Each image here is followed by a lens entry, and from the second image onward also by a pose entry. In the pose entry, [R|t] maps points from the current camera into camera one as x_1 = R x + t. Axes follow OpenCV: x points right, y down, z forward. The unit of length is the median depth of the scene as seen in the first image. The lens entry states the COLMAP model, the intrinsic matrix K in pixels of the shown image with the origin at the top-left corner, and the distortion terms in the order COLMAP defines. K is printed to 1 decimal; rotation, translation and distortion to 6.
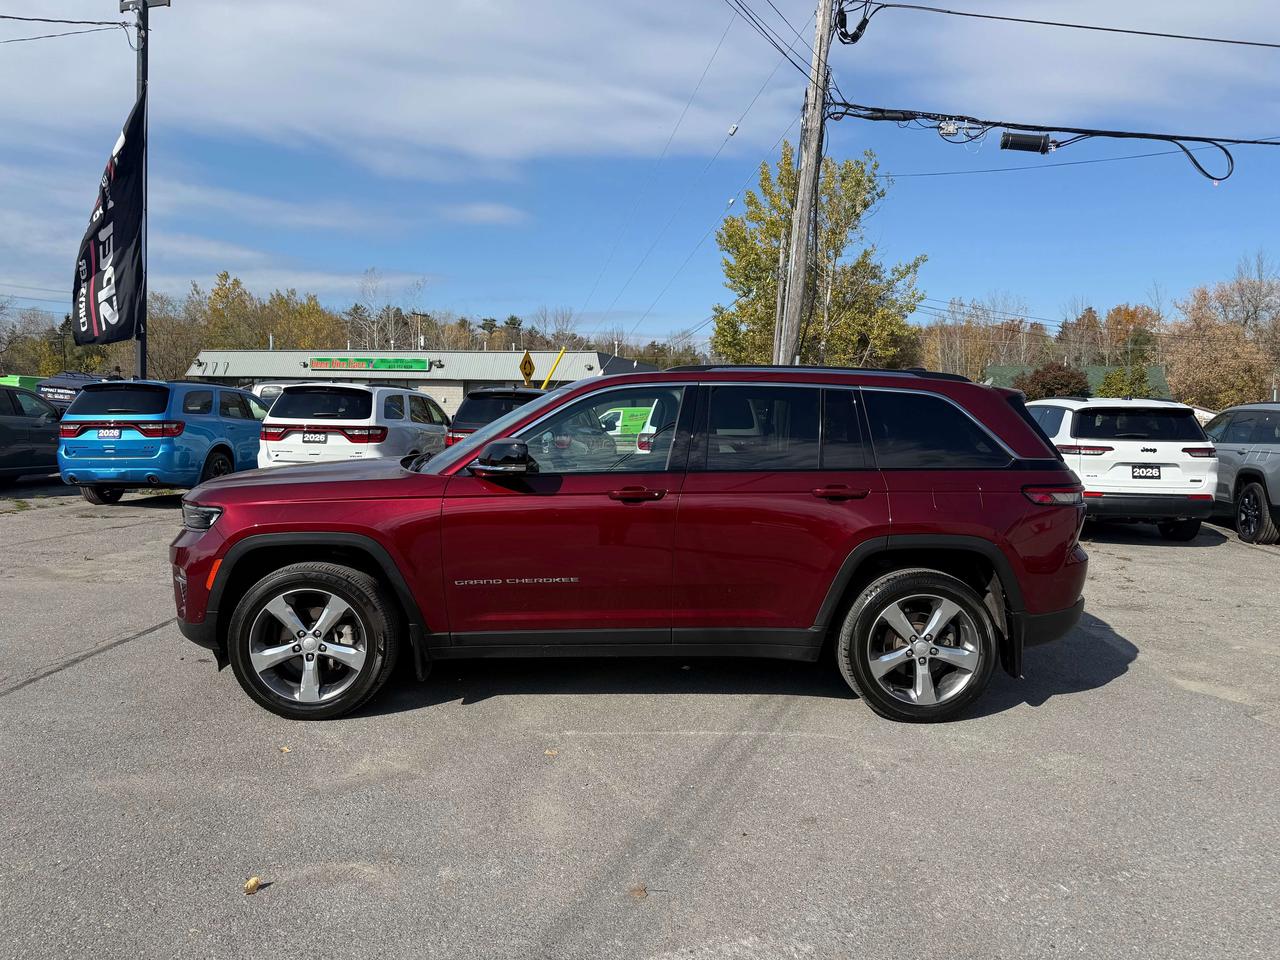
lens RADIAL K [[918.4, 0, 634.5], [0, 918.4, 487.6], [0, 0, 1]] dist [0.005849, -0.007671]
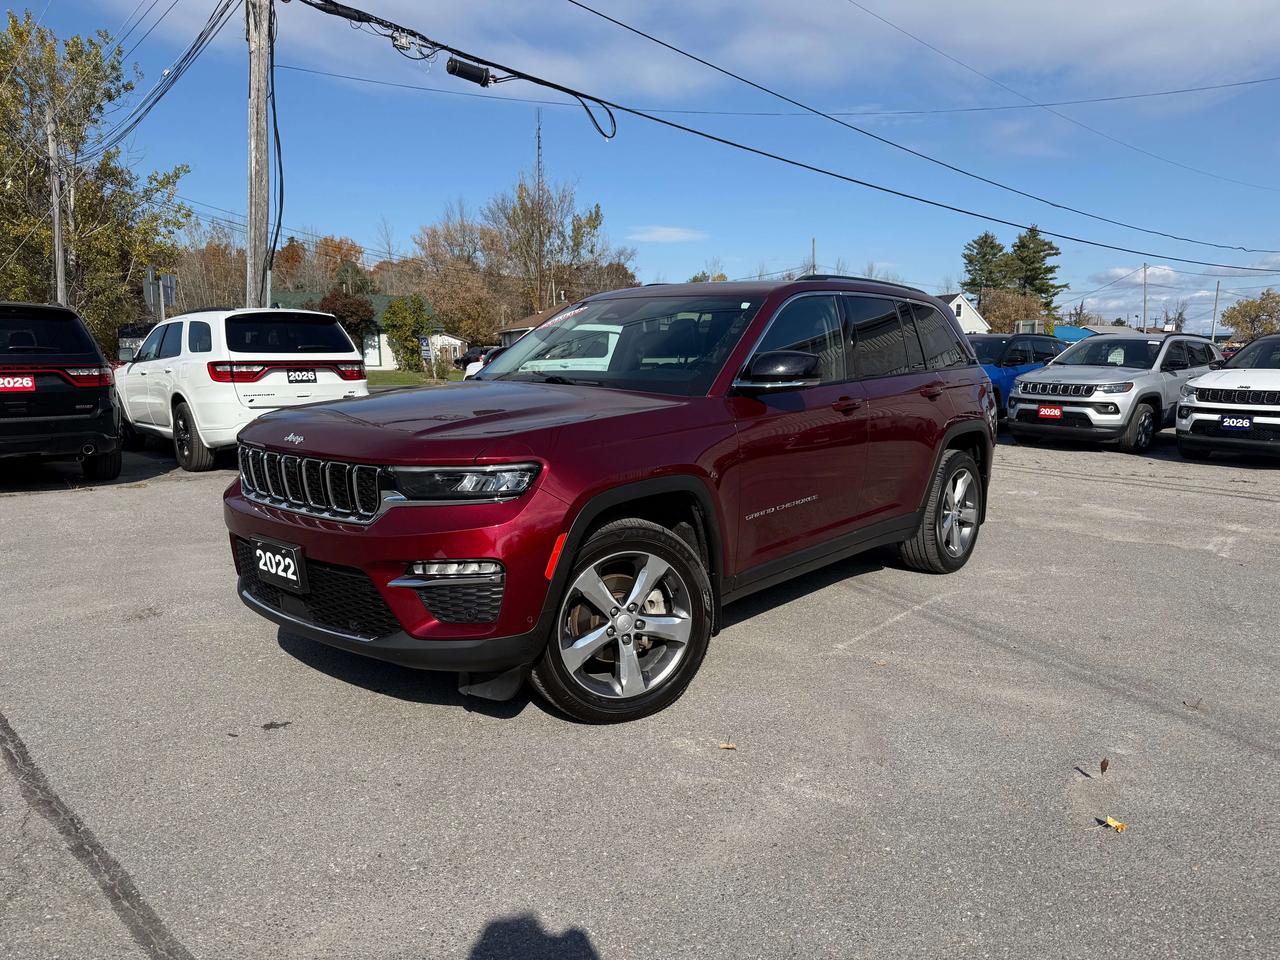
lens RADIAL K [[918.4, 0, 638.4], [0, 918.4, 496.7], [0, 0, 1]] dist [0.005849, -0.007671]
pose [[0.673449, -0.135477, 0.726713, -0.332984], [0.073017, 0.990447, 0.116978, -0.008775], [-0.735619, -0.025716, 0.676908, 0.178772]]
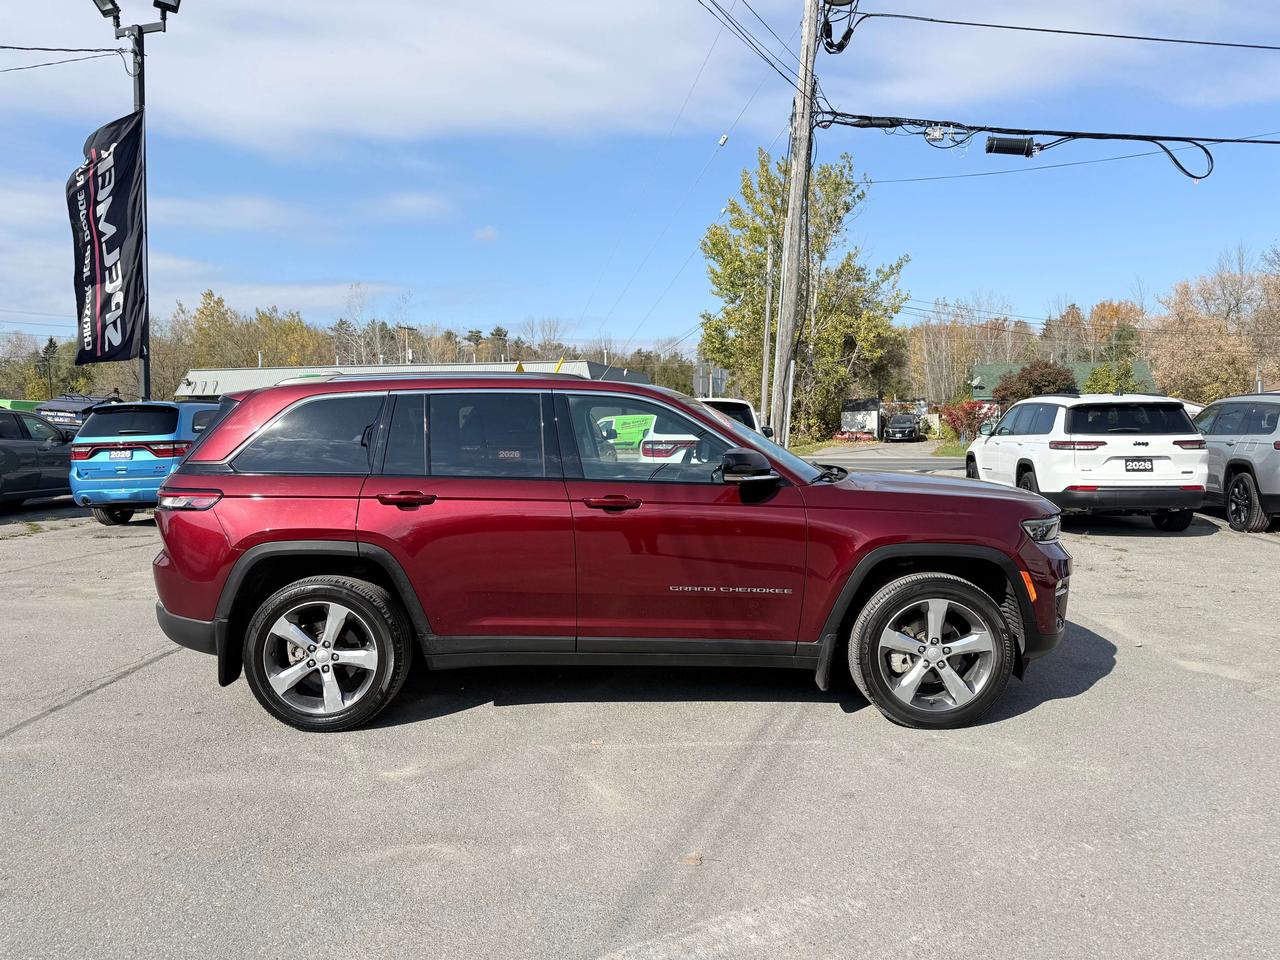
lens RADIAL K [[918.4, 0, 630.4], [0, 918.4, 493.6], [0, 0, 1]] dist [0.005849, -0.007671]
pose [[0.999607, -0.027054, 0.007298, -0.017904], [0.027068, 0.999632, -0.001902, 0.001231], [-0.007244, 0.002099, 0.999972, -0.021400]]
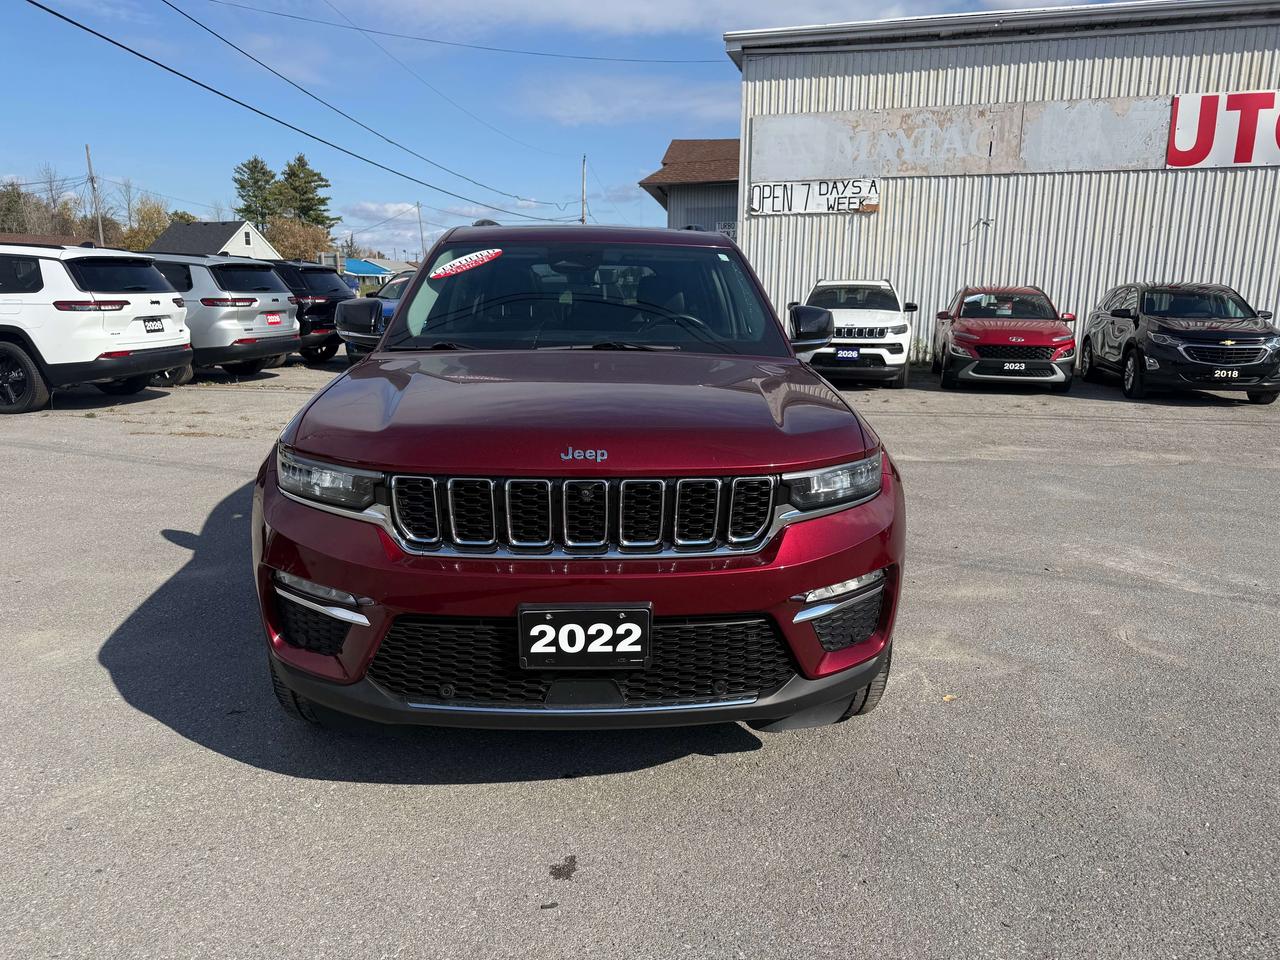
lens RADIAL K [[918.4, 0, 649.9], [0, 918.4, 477.5], [0, 0, 1]] dist [0.005849, -0.007671]
pose [[-0.030023, -0.226005, 0.973663, -0.384804], [0.071804, 0.971098, 0.227624, -0.038210], [-0.996967, 0.076747, -0.012928, 0.429832]]
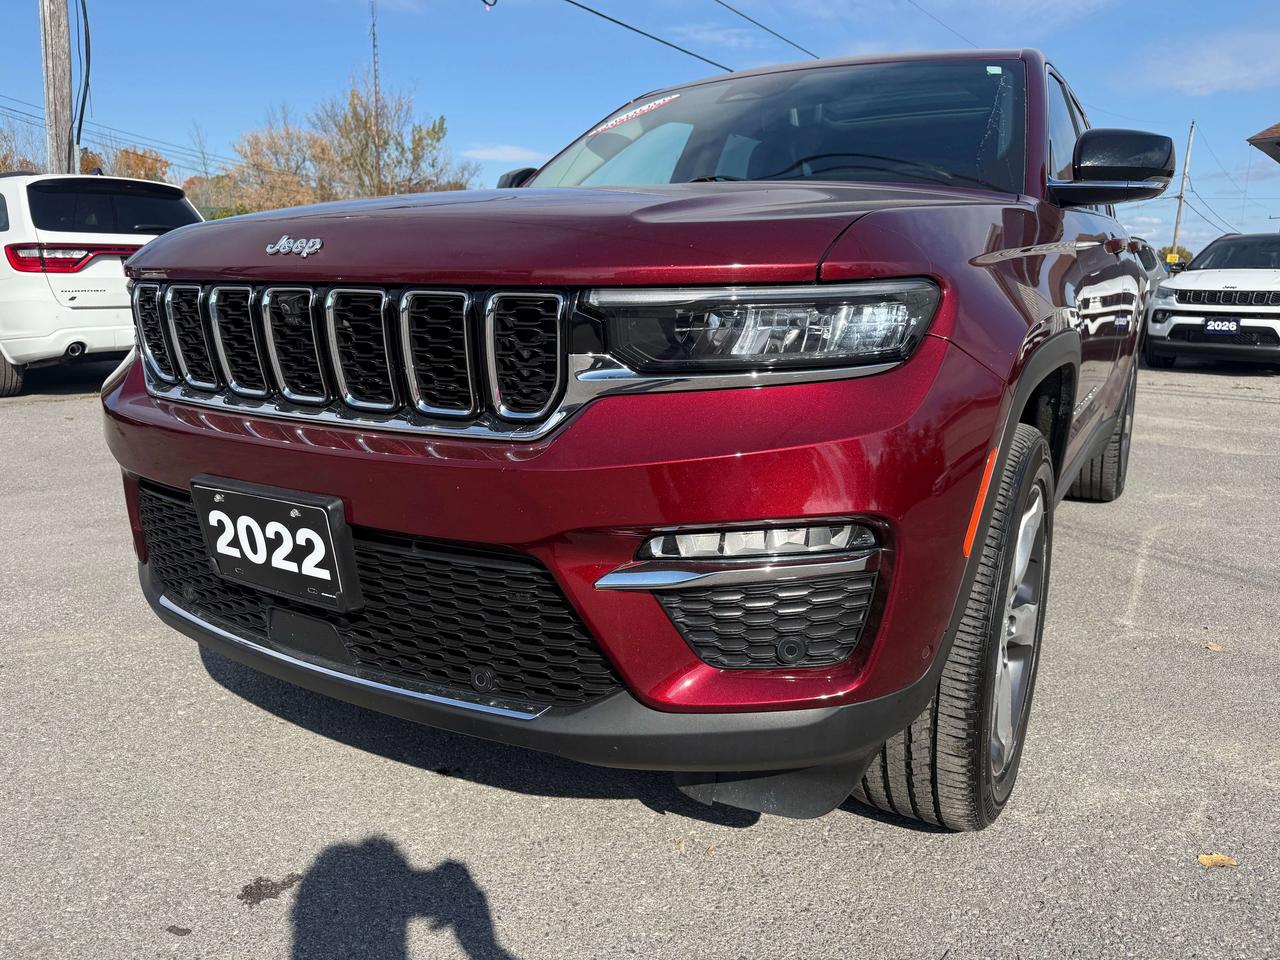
lens RADIAL K [[918.4, 0, 619.3], [0, 918.4, 493.6], [0, 0, 1]] dist [0.005849, -0.007671]
pose [[0.551822, -0.206627, 0.807959, -0.278013], [0.075825, 0.977238, 0.198131, 0.009313], [-0.830508, -0.048070, 0.554929, 0.341005]]
